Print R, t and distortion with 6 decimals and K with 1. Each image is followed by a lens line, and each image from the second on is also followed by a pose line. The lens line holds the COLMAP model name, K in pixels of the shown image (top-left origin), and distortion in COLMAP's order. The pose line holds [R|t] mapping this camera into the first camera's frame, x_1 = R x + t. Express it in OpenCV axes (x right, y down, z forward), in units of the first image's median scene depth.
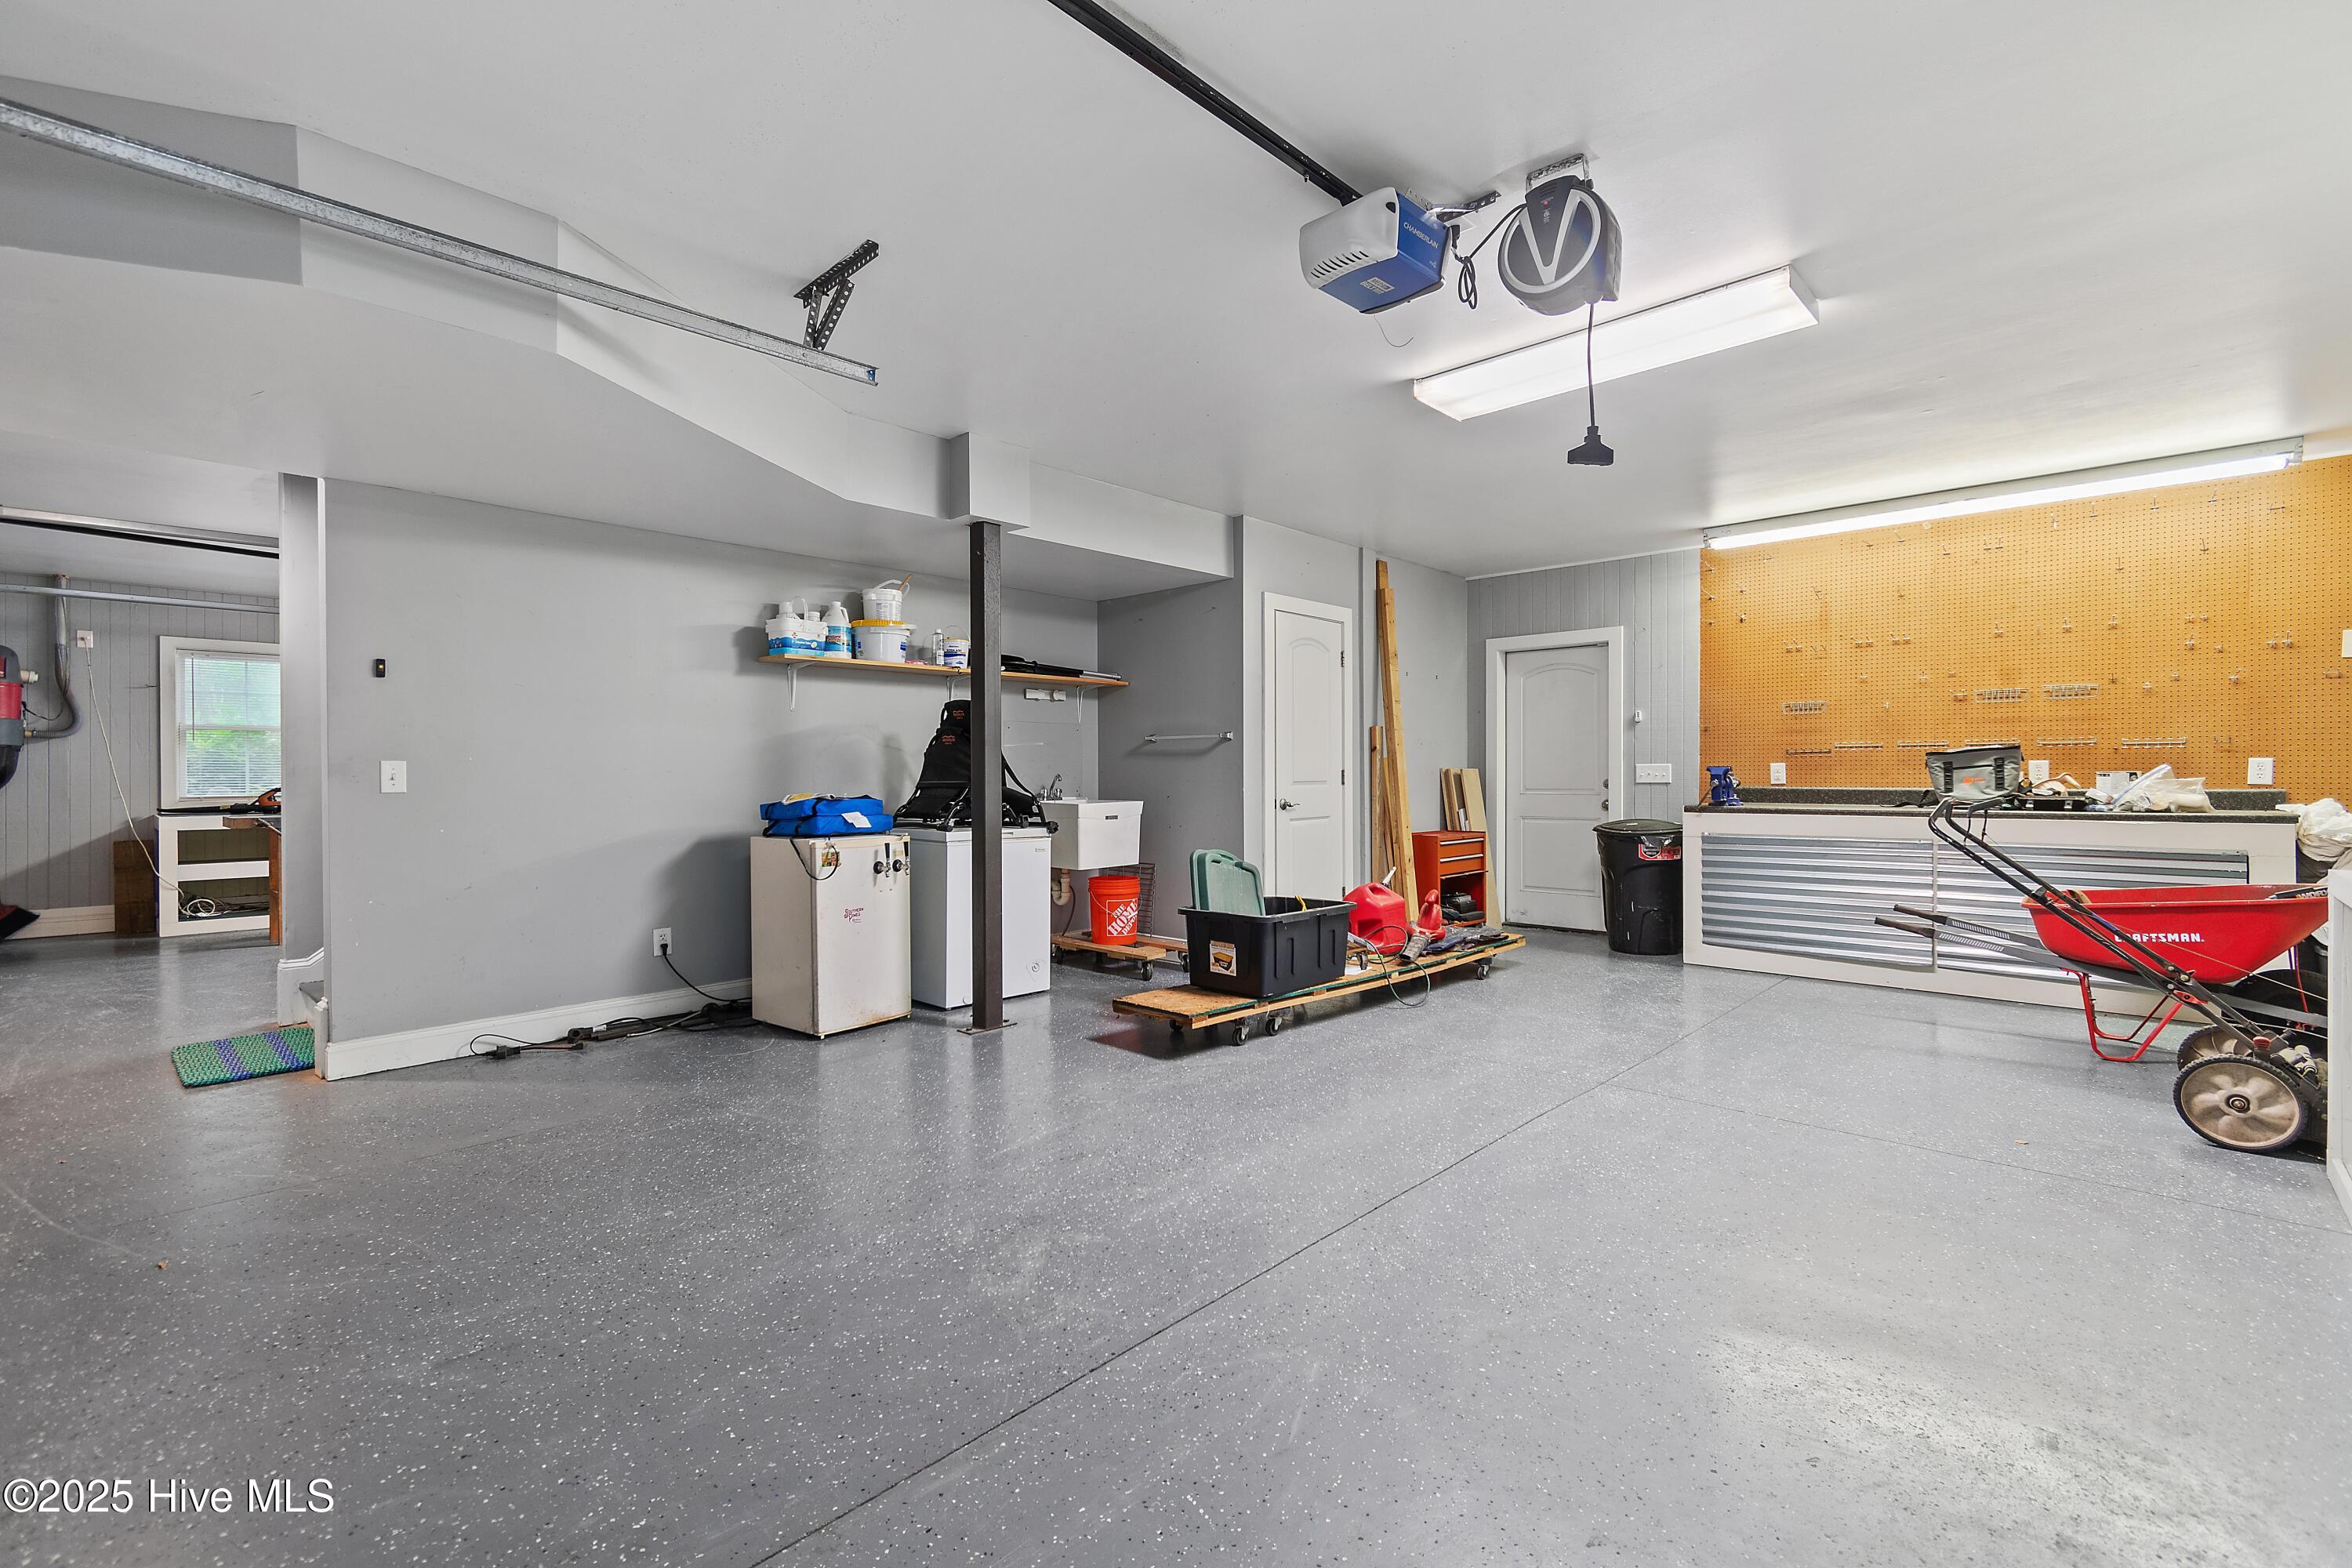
lens RADIAL K [[1033.0, 0, 1180.7], [0, 1033.0, 778.4], [0, 0, 1]] dist [0.004665, -0.001372]
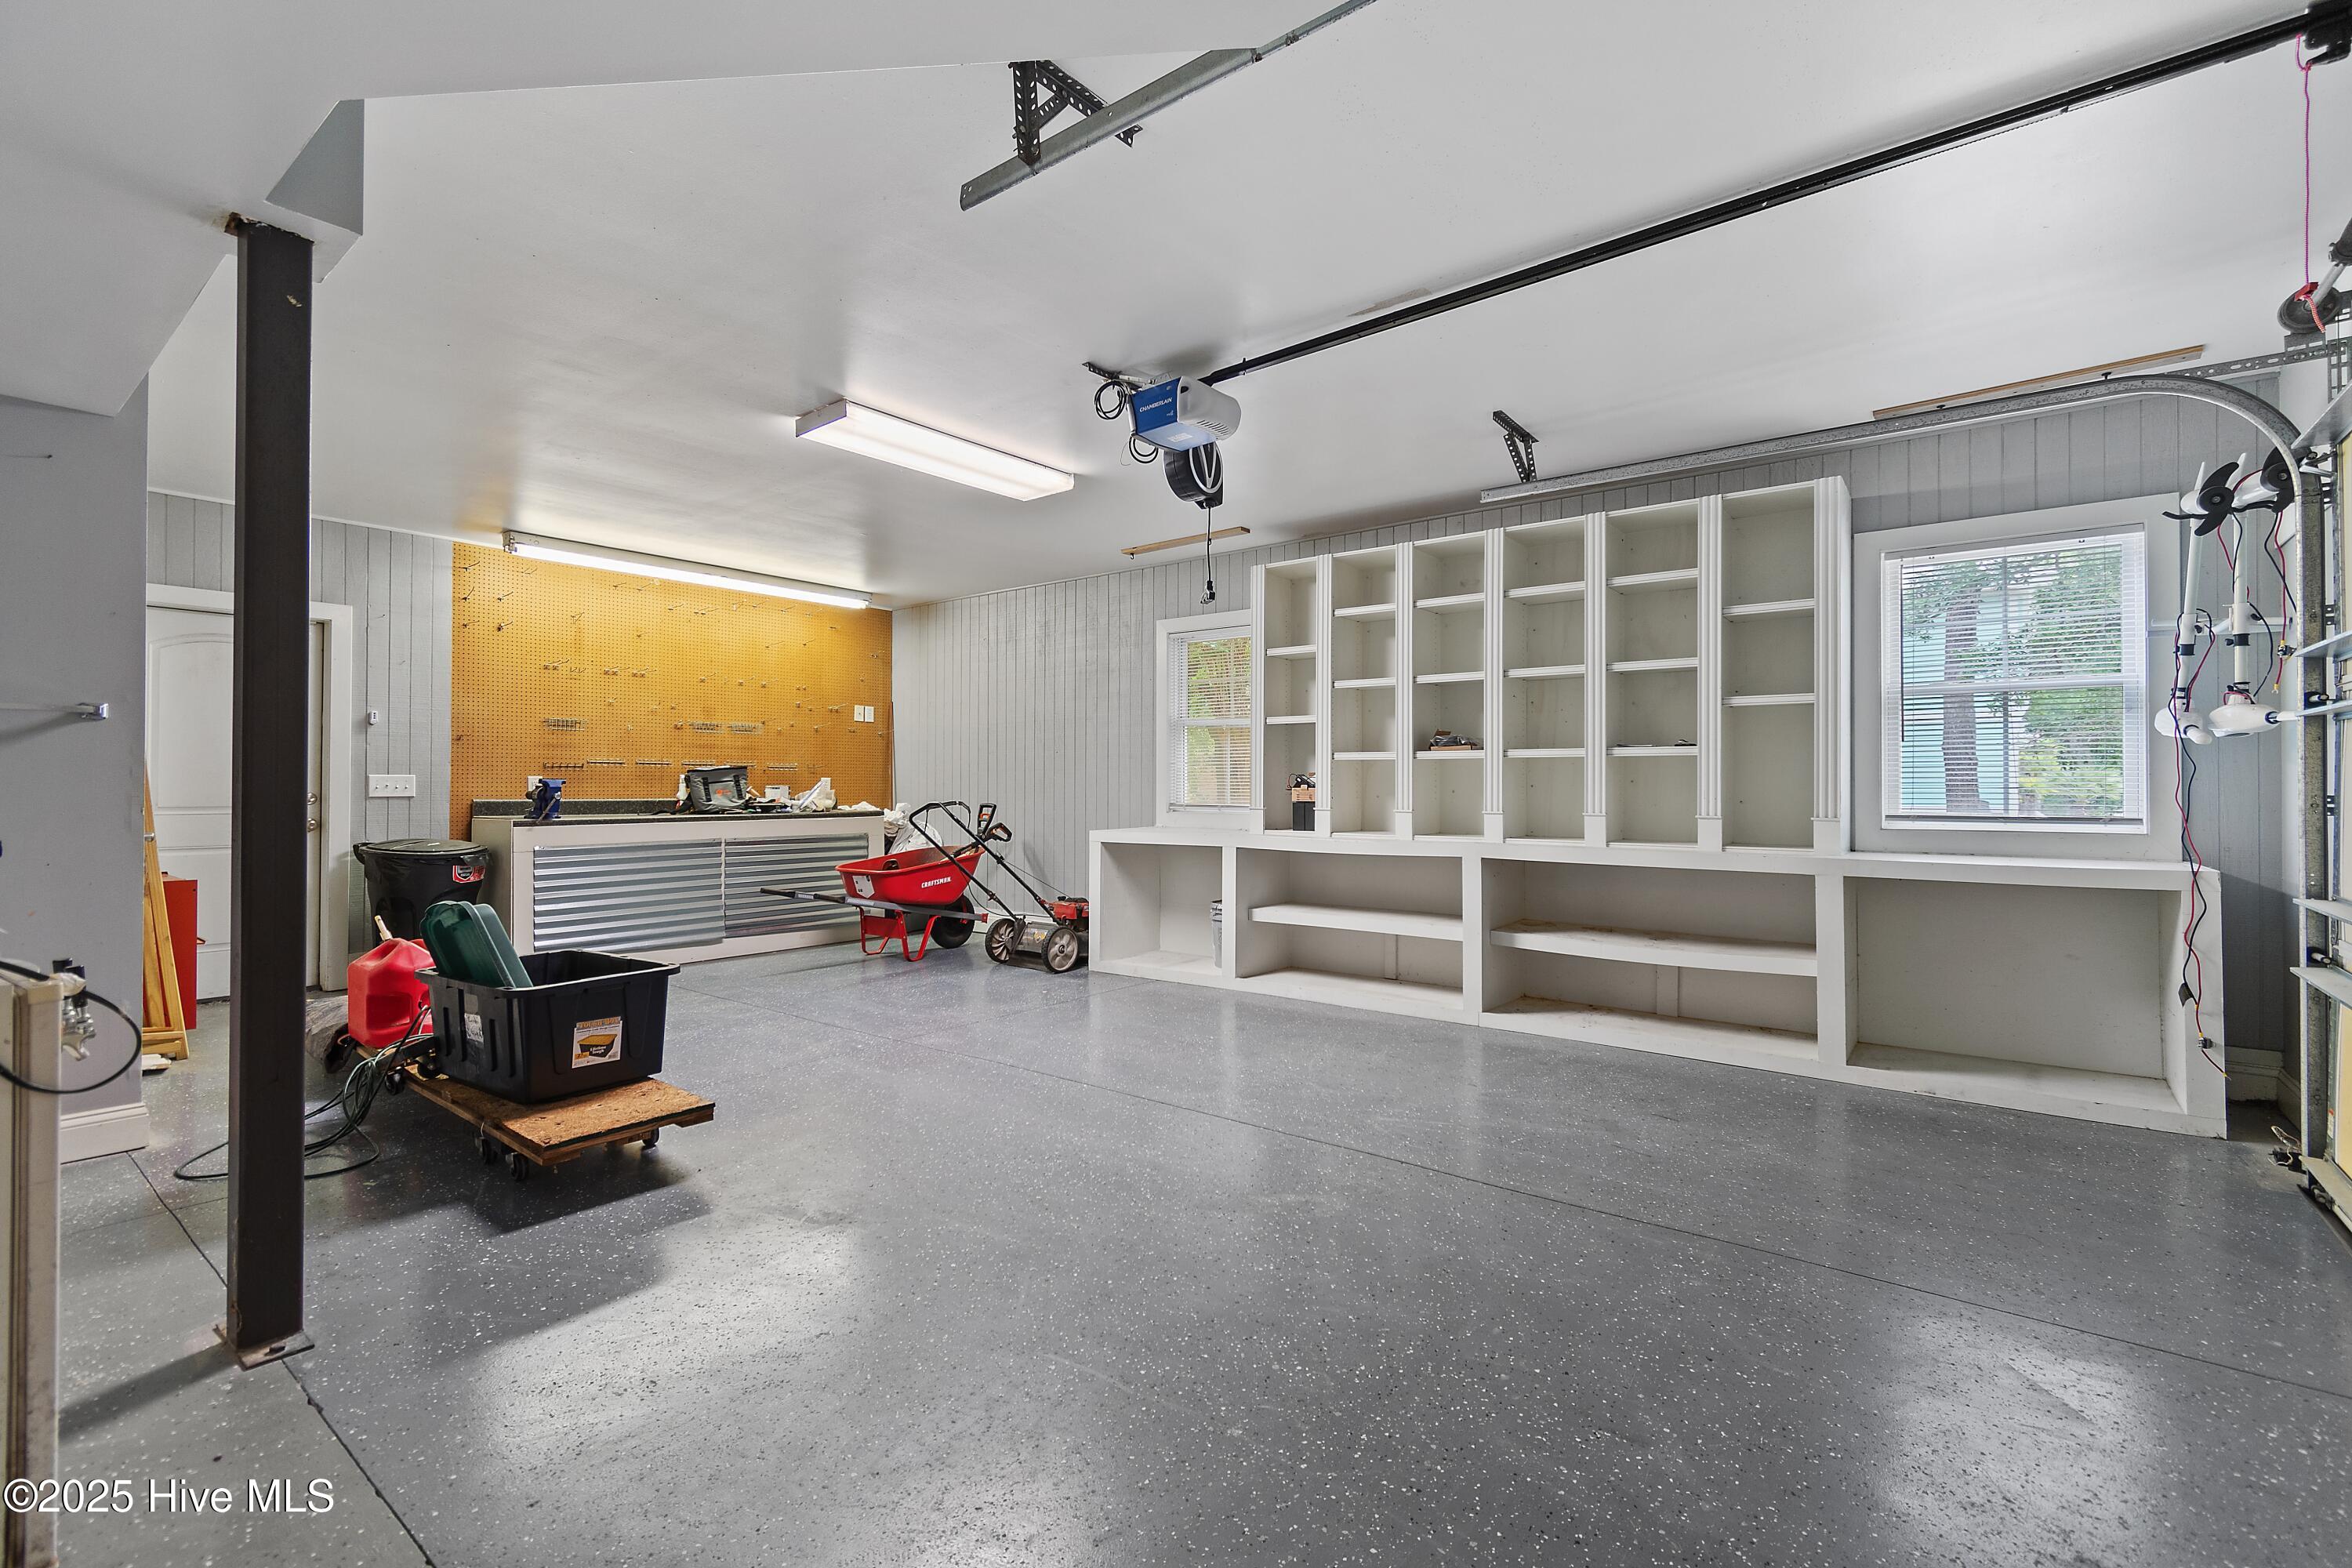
lens RADIAL K [[1033.0, 0, 1180.7], [0, 1033.0, 778.4], [0, 0, 1]] dist [0.004665, -0.001372]
pose [[-0.094375, 0.011610, 0.995469, -0.702106], [0.004728, 0.999926, -0.011214, 0.002467], [-0.995526, 0.003648, -0.094423, 0.661388]]
